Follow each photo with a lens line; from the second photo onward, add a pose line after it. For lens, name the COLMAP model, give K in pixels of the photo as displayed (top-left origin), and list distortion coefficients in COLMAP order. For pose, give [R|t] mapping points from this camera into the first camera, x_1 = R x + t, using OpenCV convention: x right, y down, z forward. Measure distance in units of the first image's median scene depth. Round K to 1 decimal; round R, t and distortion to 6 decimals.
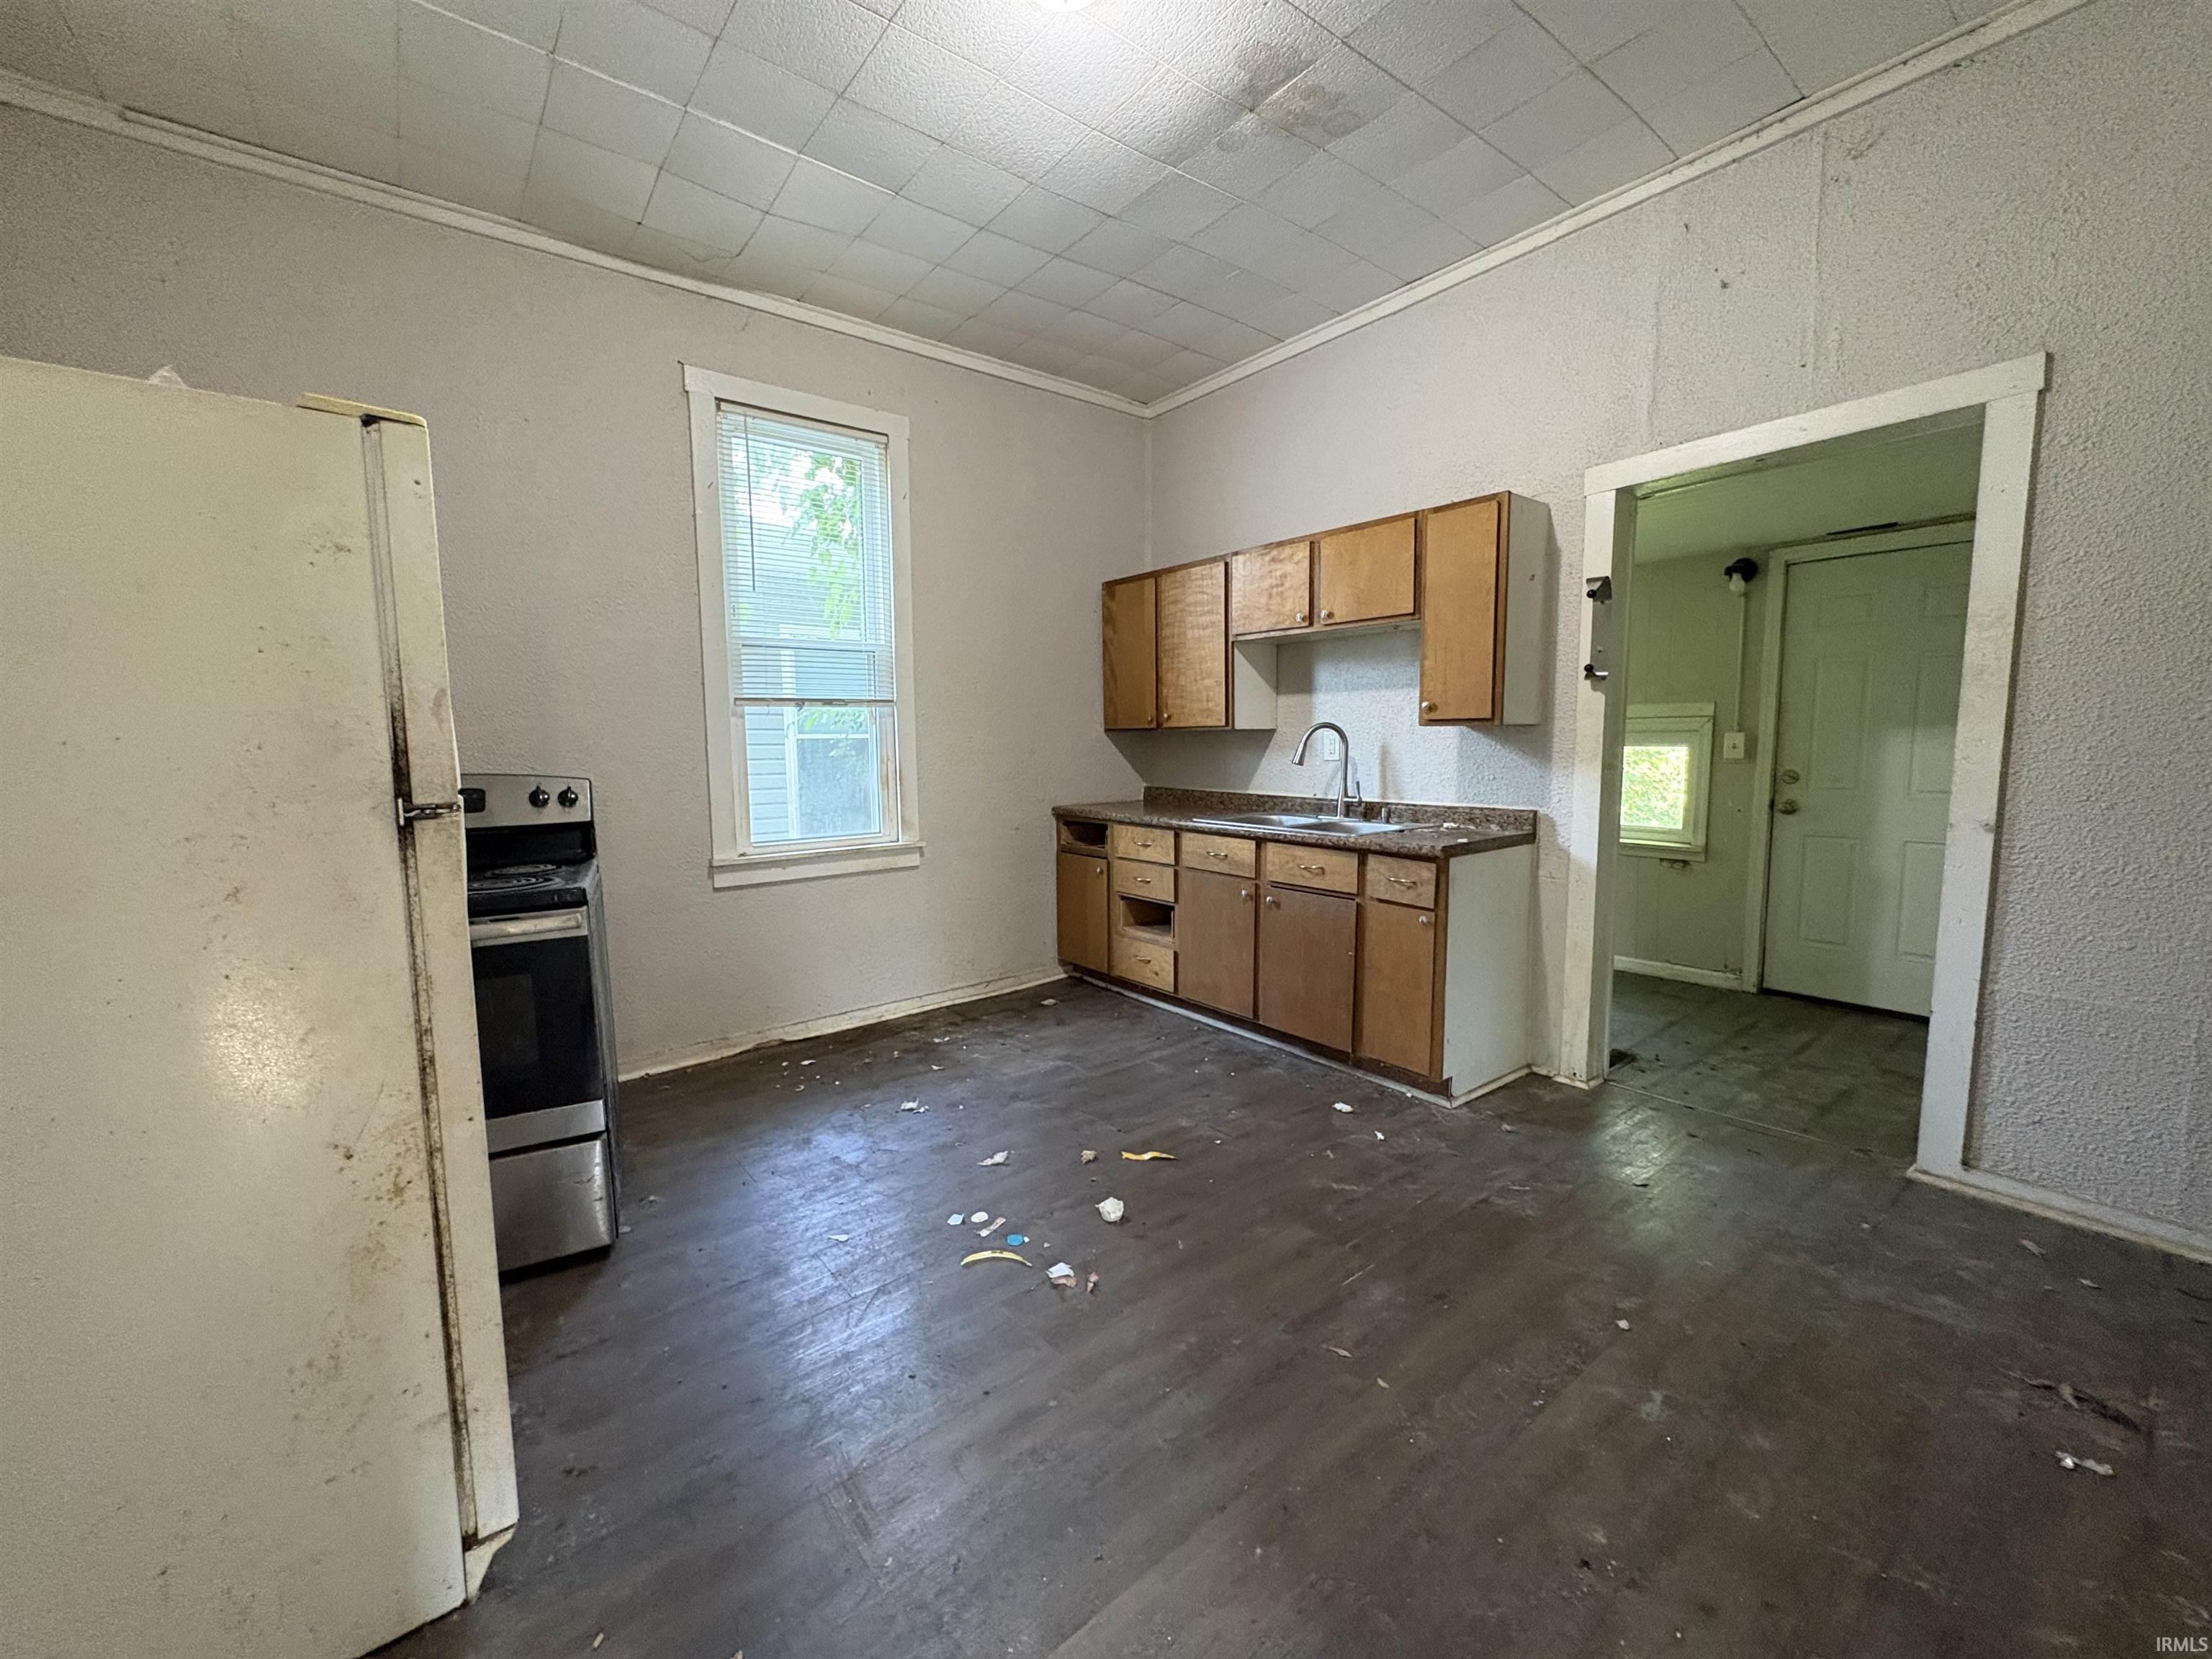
lens RADIAL K [[883.1, 0, 1106.0], [0, 883.1, 829.5], [0, 0, 1]] dist [0.000123, 0.000723]
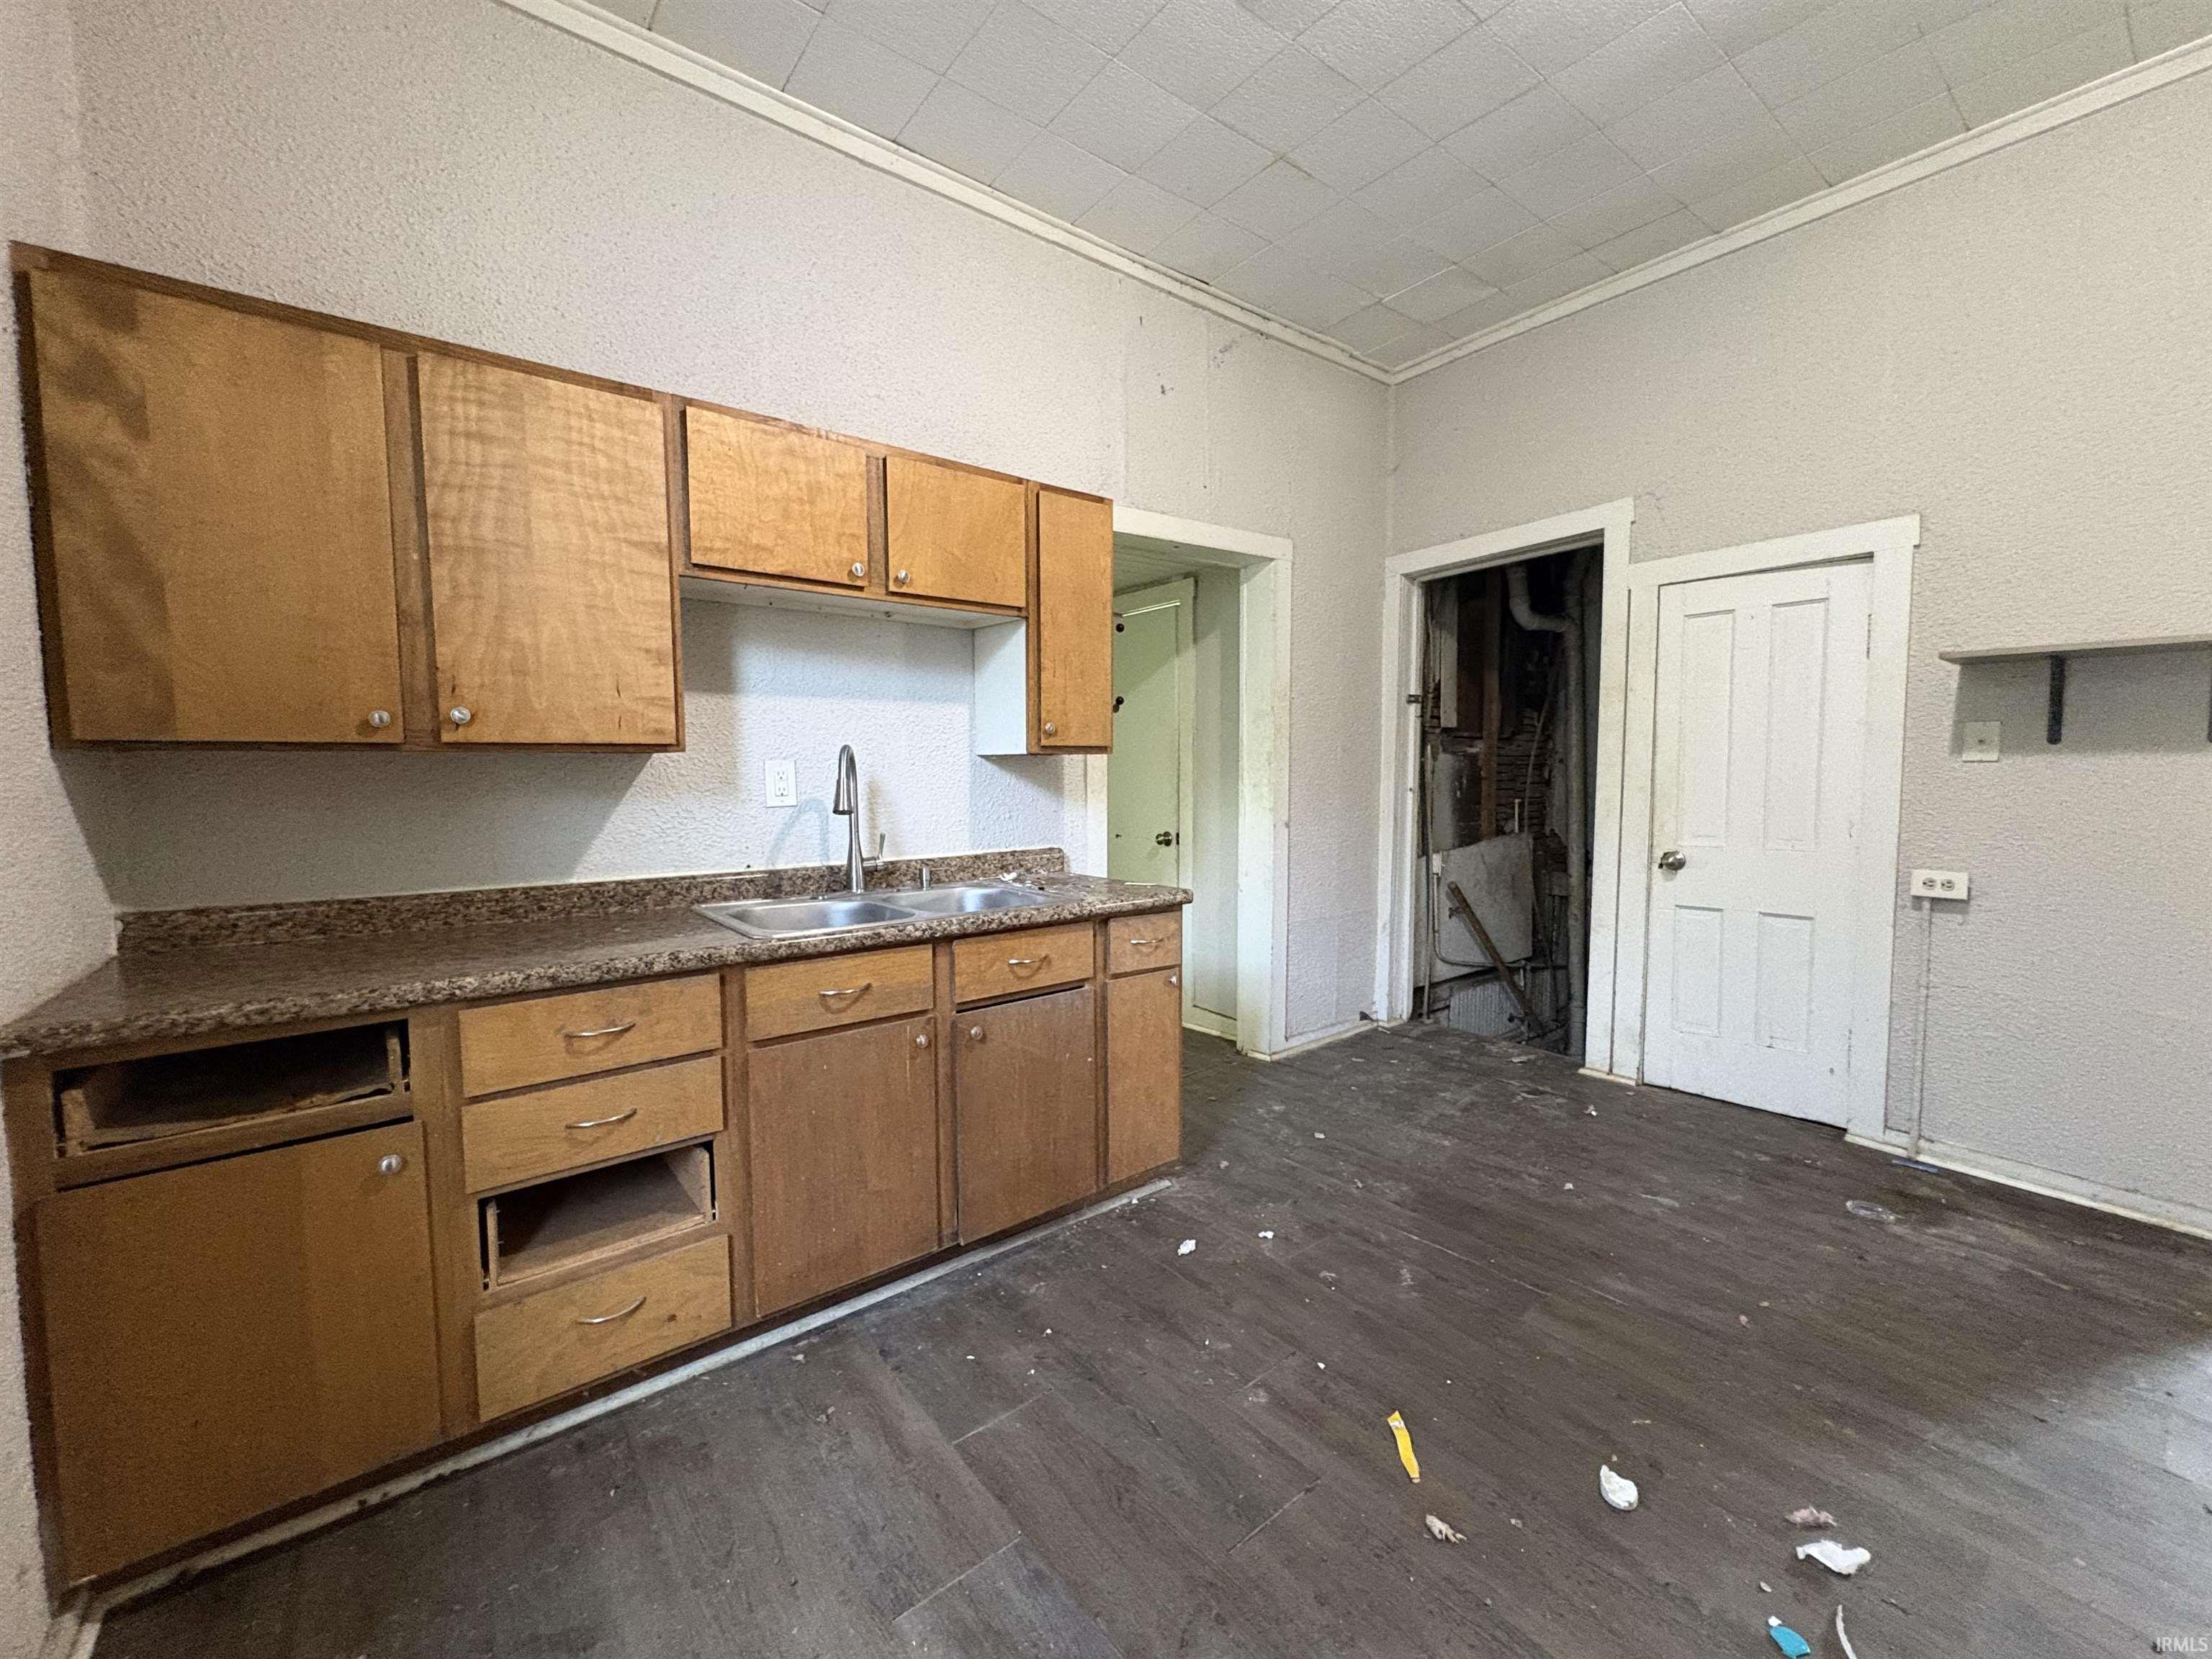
lens RADIAL K [[883.1, 0, 1106.0], [0, 883.1, 829.5], [0, 0, 1]] dist [0.000123, 0.000723]
pose [[0.007941, -0.057557, 0.998311, -0.357722], [0.115808, 0.991677, 0.056254, -0.071100], [-0.993240, 0.115165, 0.014540, 0.767982]]
